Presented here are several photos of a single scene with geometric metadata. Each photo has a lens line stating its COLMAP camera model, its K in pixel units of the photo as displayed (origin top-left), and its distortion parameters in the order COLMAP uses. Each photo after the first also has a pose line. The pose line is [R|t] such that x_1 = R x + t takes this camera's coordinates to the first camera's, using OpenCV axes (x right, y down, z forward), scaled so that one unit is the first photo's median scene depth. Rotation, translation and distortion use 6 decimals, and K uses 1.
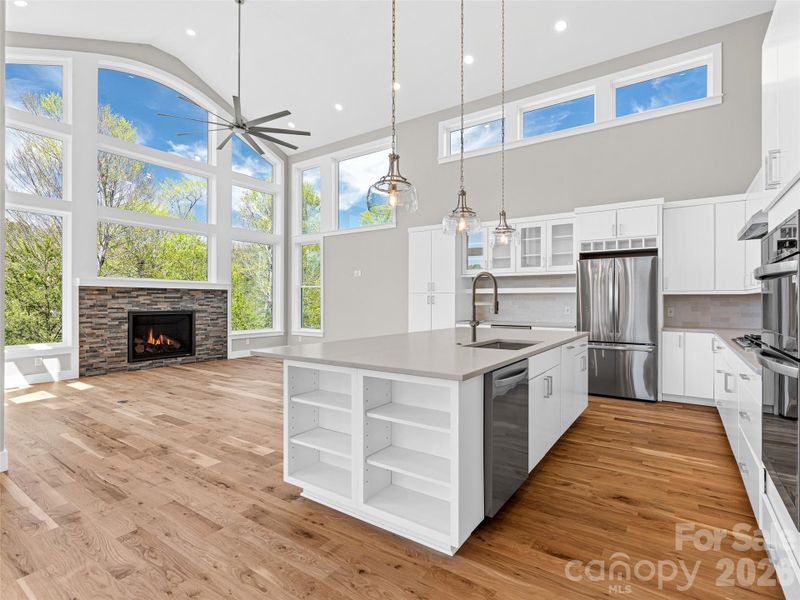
lens RADIAL K [[405.3, 0, 400.4], [0, 405.3, 300.3], [0, 0, 1]] dist [-0.005045, -0.000389]
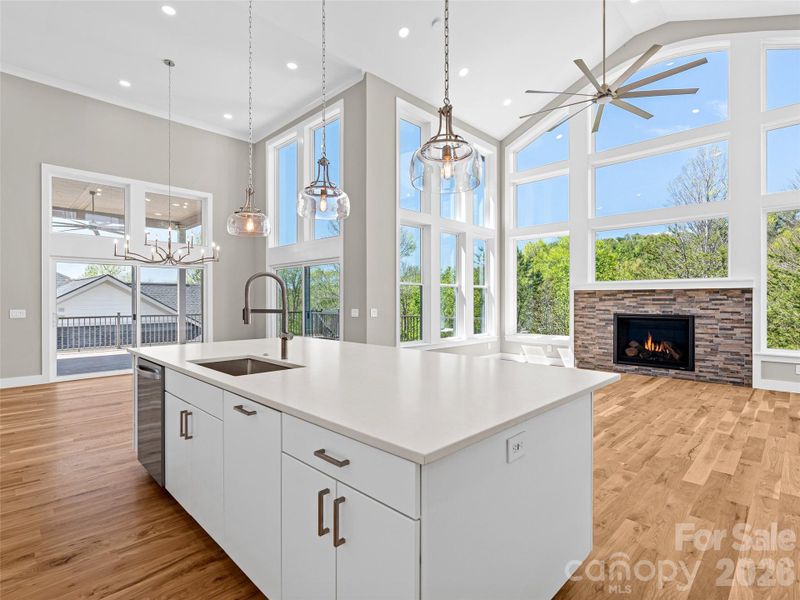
lens RADIAL K [[405.3, 0, 400.8], [0, 405.3, 300.0], [0, 0, 1]] dist [-0.005045, -0.000389]
pose [[-0.172365, -0.001433, -0.985032, 0.415422], [0.001035, 0.999998, -0.001636, -0.005378], [0.985033, -0.001301, -0.172363, 0.612658]]
